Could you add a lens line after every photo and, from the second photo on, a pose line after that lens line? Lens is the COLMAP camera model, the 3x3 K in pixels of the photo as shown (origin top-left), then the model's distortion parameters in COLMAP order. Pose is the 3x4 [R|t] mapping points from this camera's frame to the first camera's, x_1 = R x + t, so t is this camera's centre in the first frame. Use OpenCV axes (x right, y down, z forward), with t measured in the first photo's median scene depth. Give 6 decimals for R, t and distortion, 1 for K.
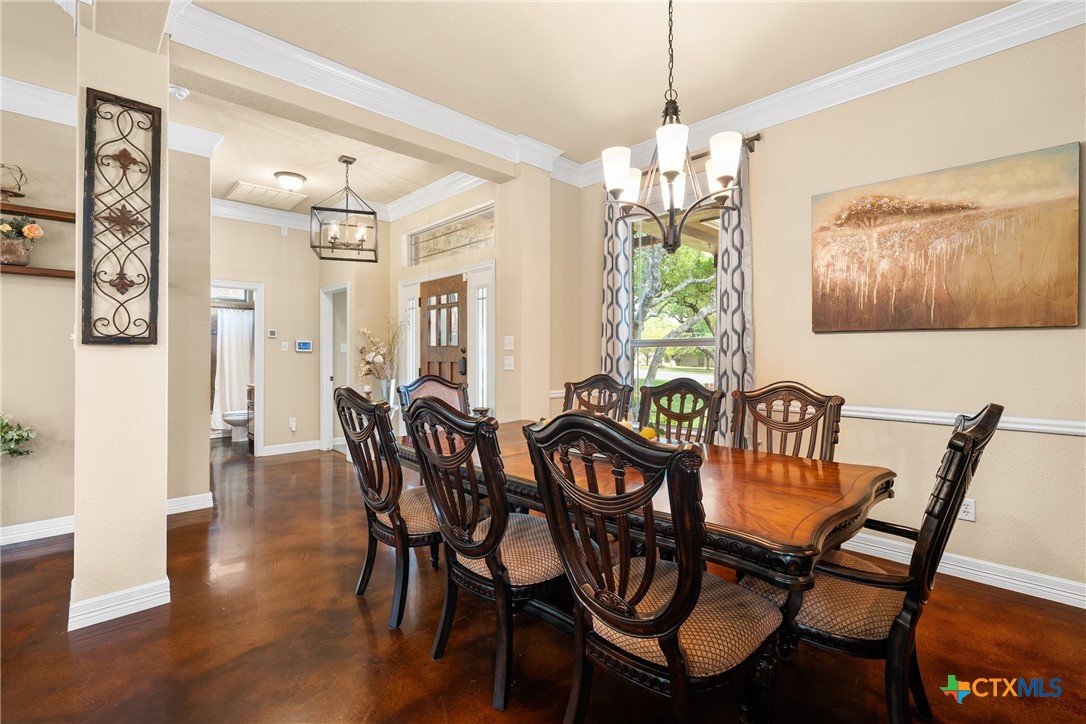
lens RADIAL K [[489.1, 0, 544.6], [0, 489.1, 354.5], [0, 0, 1]] dist [-0.005084, 0.001818]
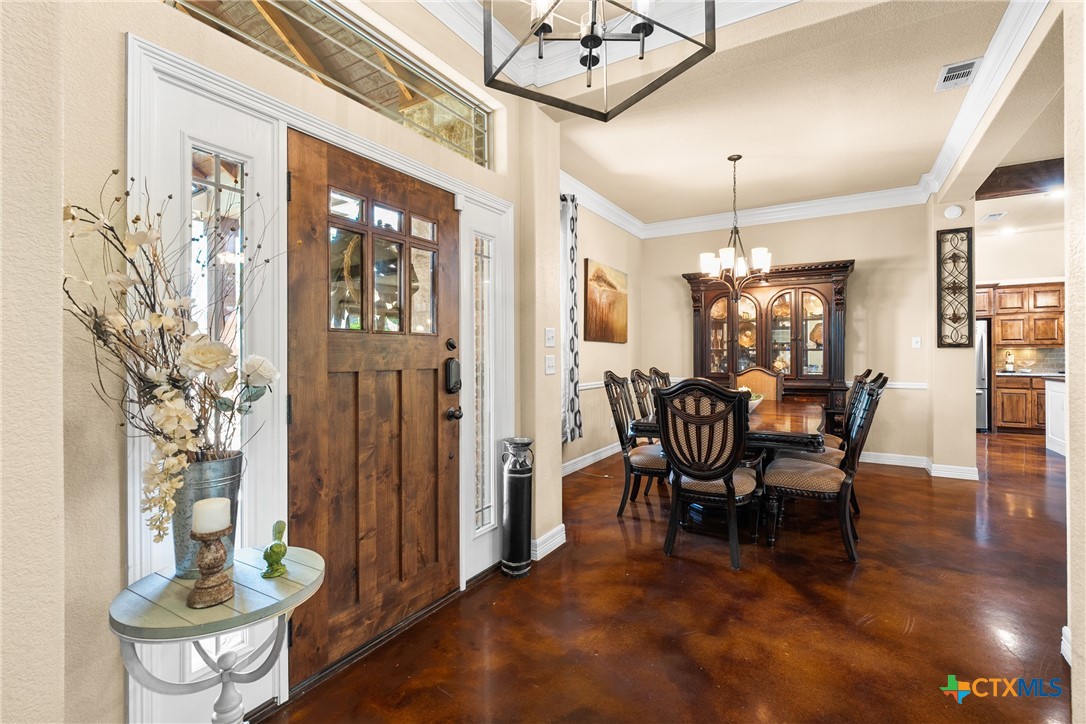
lens RADIAL K [[489.1, 0, 550.1], [0, 489.1, 351.7], [0, 0, 1]] dist [-0.005084, 0.001818]
pose [[0.263889, -0.006757, -0.964529, 0.682846], [0.009621, 0.999944, -0.004373, -0.011248], [0.964505, -0.008125, 0.263940, -1.216432]]
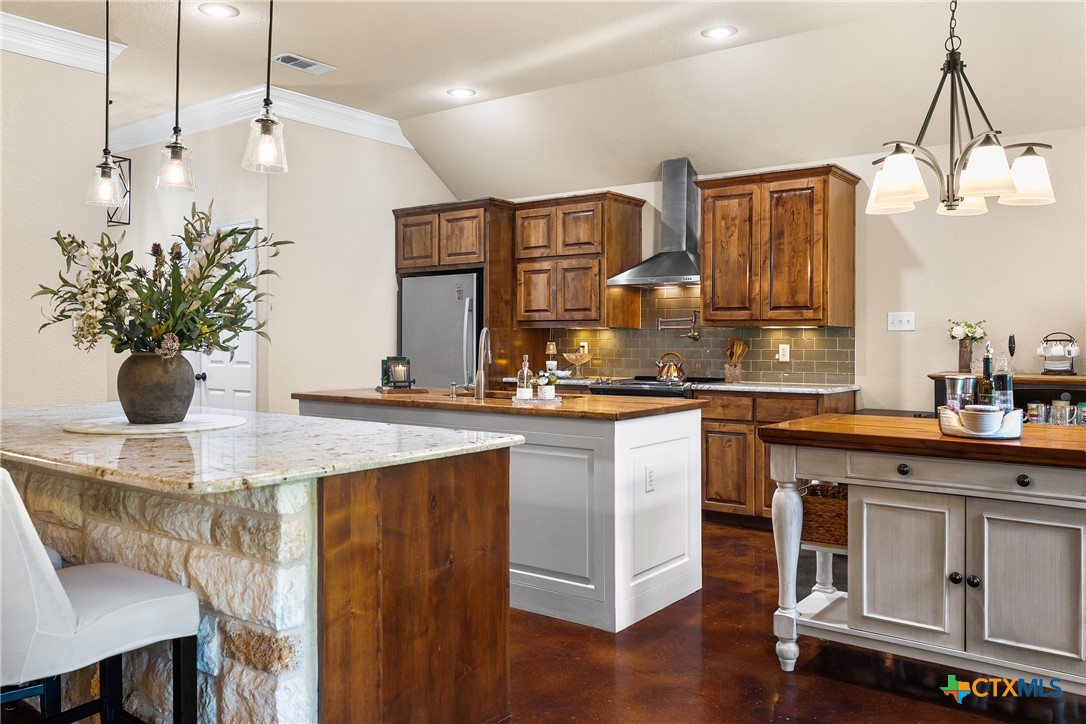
lens RADIAL K [[846.4, 0, 556.6], [0, 846.4, 337.8], [0, 0, 1]] dist [0.000793, -0.001196]
pose [[0.165351, -0.001681, -0.986233, 1.151715], [0.009552, 0.999954, -0.000103, 0.013643], [0.986189, -0.009404, 0.165360, 2.250201]]
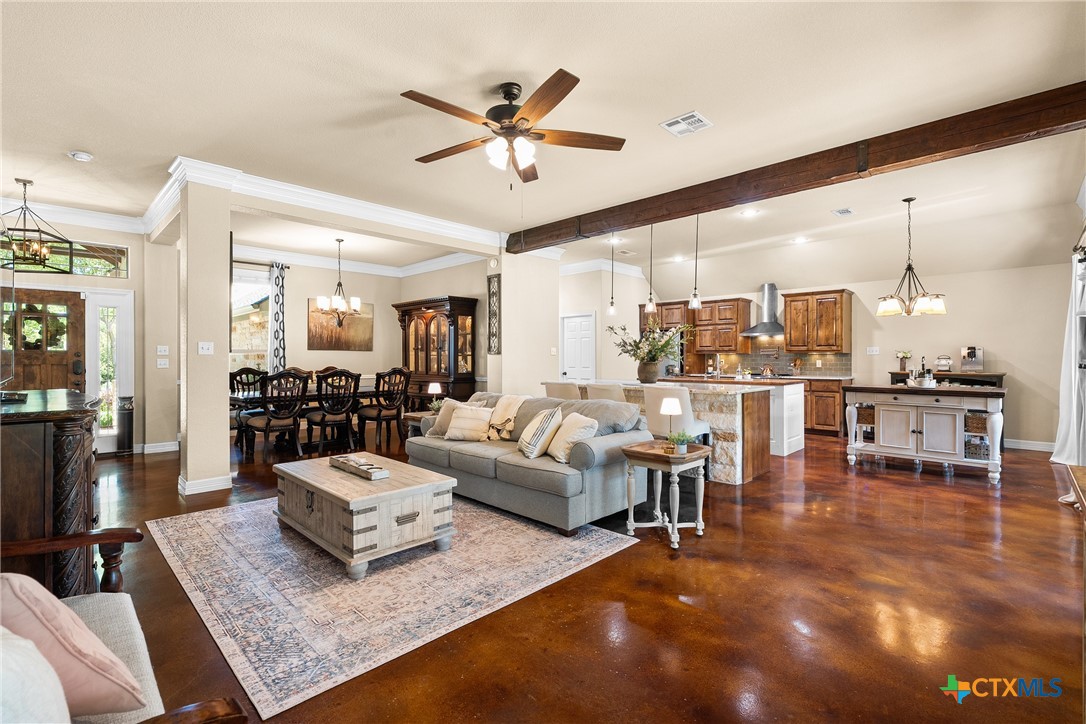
lens RADIAL K [[489.1, 0, 547.3], [0, 489.1, 356.0], [0, 0, 1]] dist [-0.005084, 0.001818]
pose [[0.035173, -0.005870, -0.999364, 2.259307], [0.009154, 0.999943, -0.005552, 0.010177], [0.999339, -0.008953, 0.035224, 1.230325]]
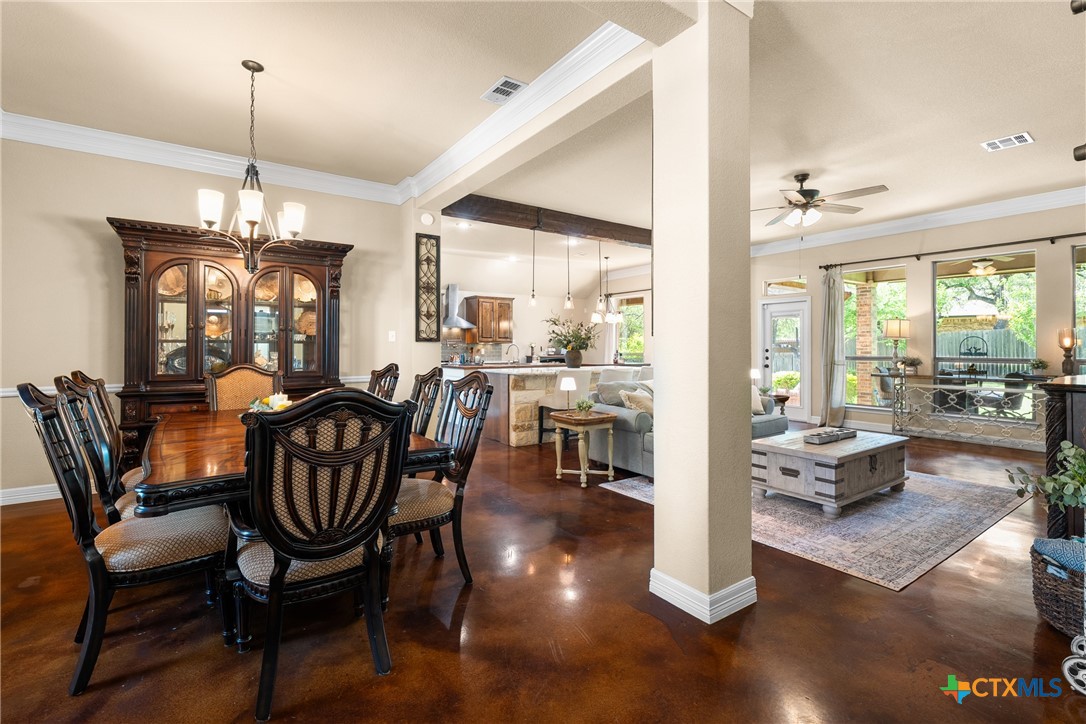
lens RADIAL K [[489.1, 0, 539.6], [0, 489.1, 344.3], [0, 0, 1]] dist [-0.005084, 0.001818]
pose [[0.987307, -0.001136, -0.158817, 0.021089], [0.001462, 0.999997, 0.001937, -0.011949], [0.158814, -0.002145, 0.987306, -1.203315]]
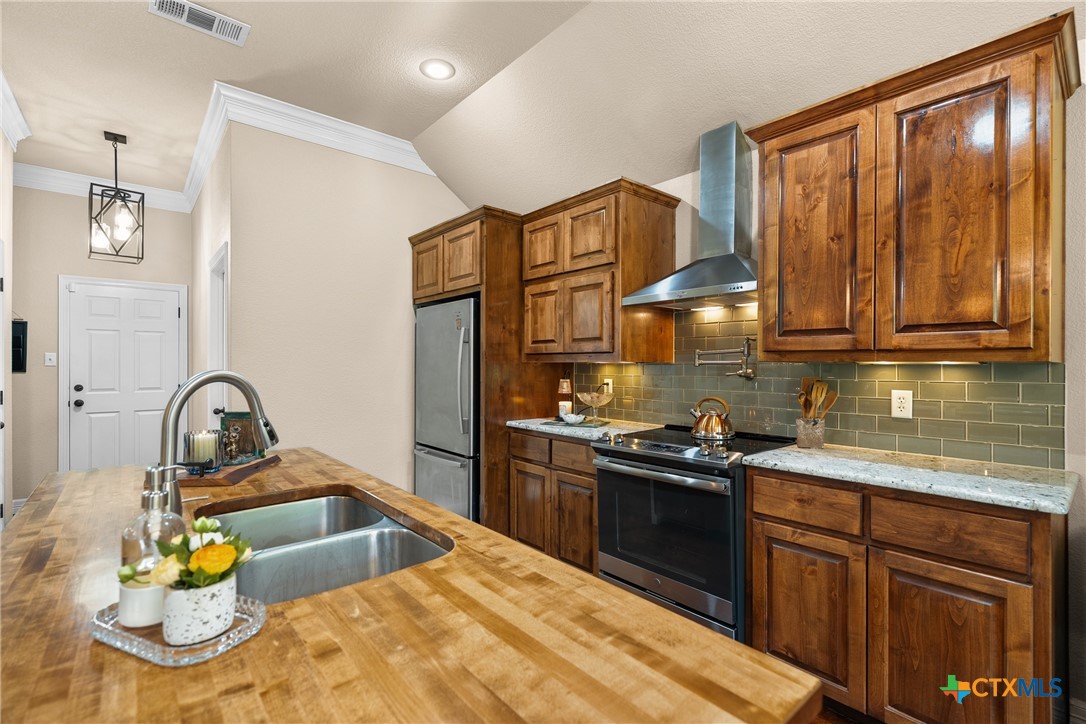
lens RADIAL K [[489.1, 0, 545.3], [0, 489.1, 364.0], [0, 0, 1]] dist [-0.005084, 0.001818]
pose [[-0.063176, -0.001351, -0.998002, -0.310937], [0.008659, 0.999961, -0.001901, -0.013653], [0.997965, -0.008762, -0.063161, 2.745549]]
